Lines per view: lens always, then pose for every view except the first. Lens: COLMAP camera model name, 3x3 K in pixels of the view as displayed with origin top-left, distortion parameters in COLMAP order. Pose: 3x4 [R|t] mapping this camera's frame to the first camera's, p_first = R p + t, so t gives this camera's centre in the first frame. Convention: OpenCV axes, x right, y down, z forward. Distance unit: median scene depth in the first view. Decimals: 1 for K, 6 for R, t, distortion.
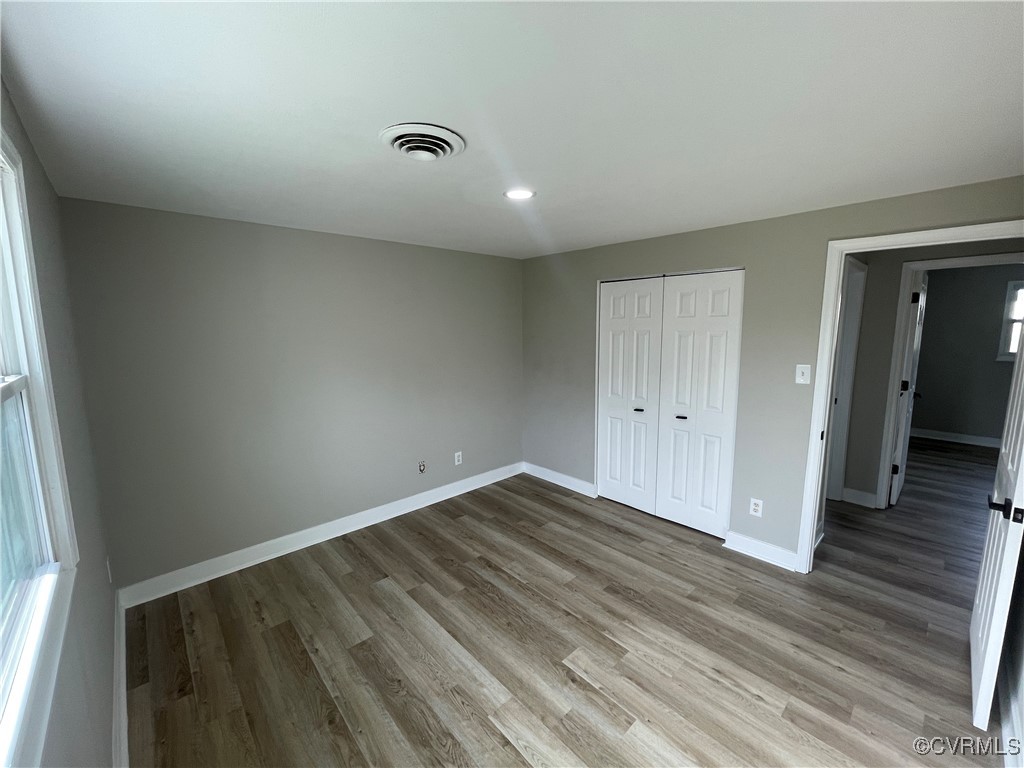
lens RADIAL K [[415.1, 0, 510.5], [0, 415.1, 381.1], [0, 0, 1]] dist [-0.009384, 0.004079]
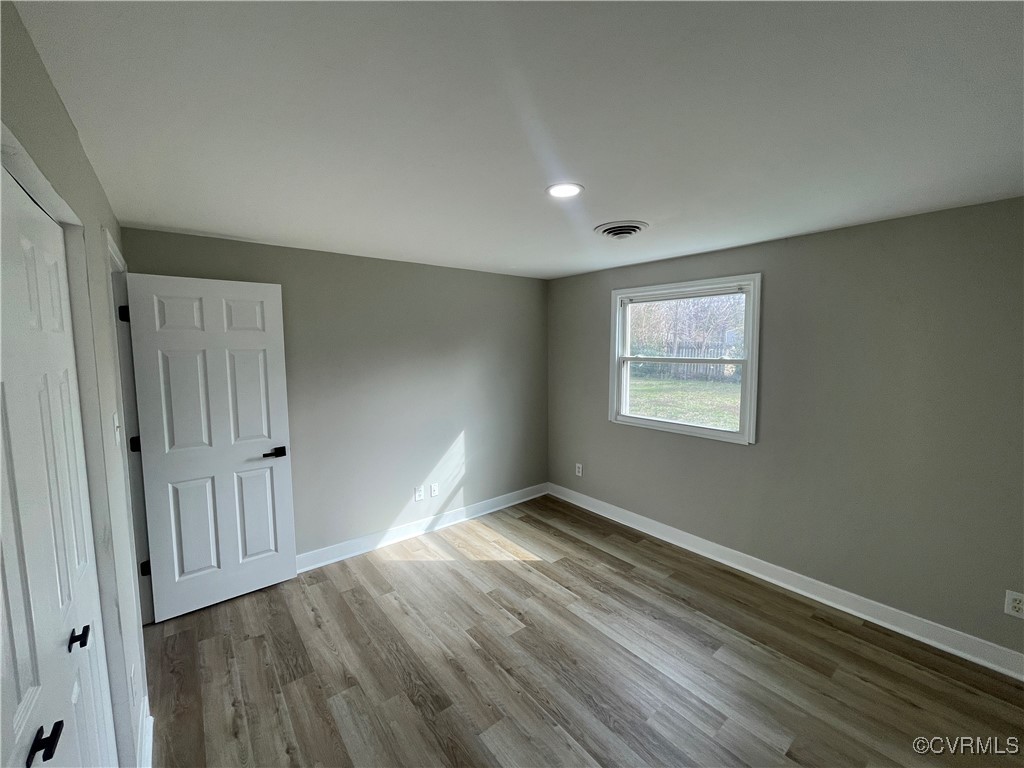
lens RADIAL K [[415.8, 0, 508.5], [0, 415.8, 380.6], [0, 0, 1]] dist [-0.009707, 0.004829]
pose [[-0.997371, 0.009473, 0.071844, 0.073603], [0.025487, 0.973930, 0.225412, -0.250405], [-0.067835, 0.226651, -0.971611, 1.795338]]
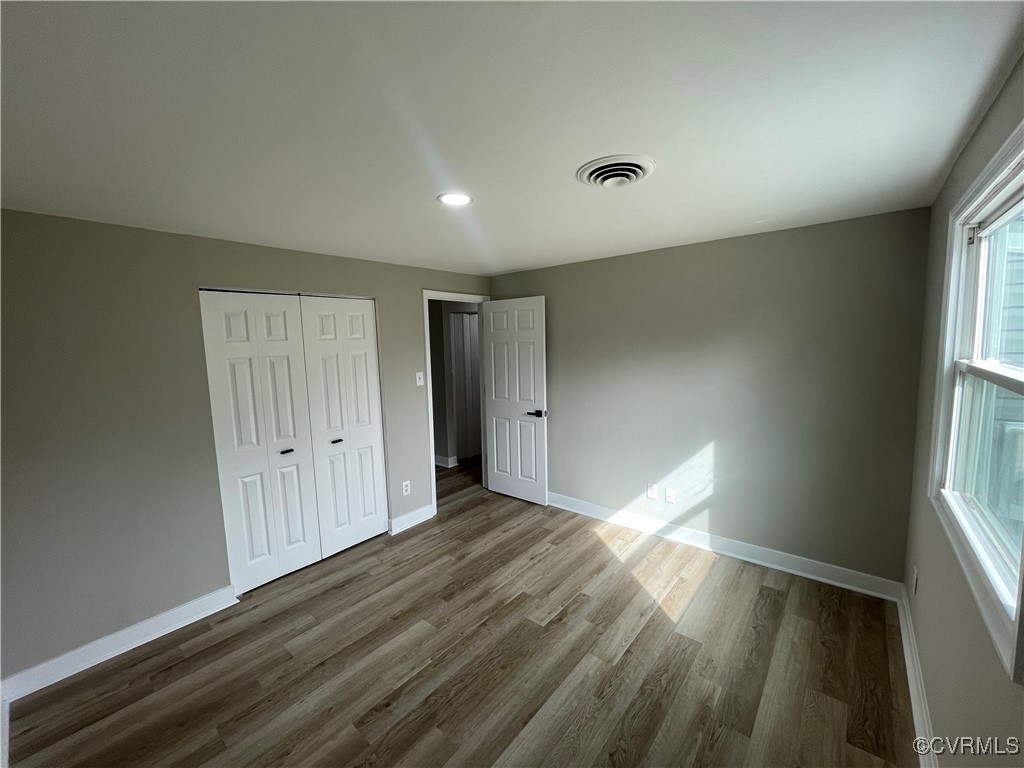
lens RADIAL K [[415.1, 0, 510.5], [0, 415.1, 381.1], [0, 0, 1]] dist [-0.009384, 0.004079]
pose [[-0.131498, -0.089990, 0.987223, -0.861550], [0.165510, 0.979900, 0.111368, -0.134408], [-0.977402, 0.178040, -0.113961, 0.988164]]
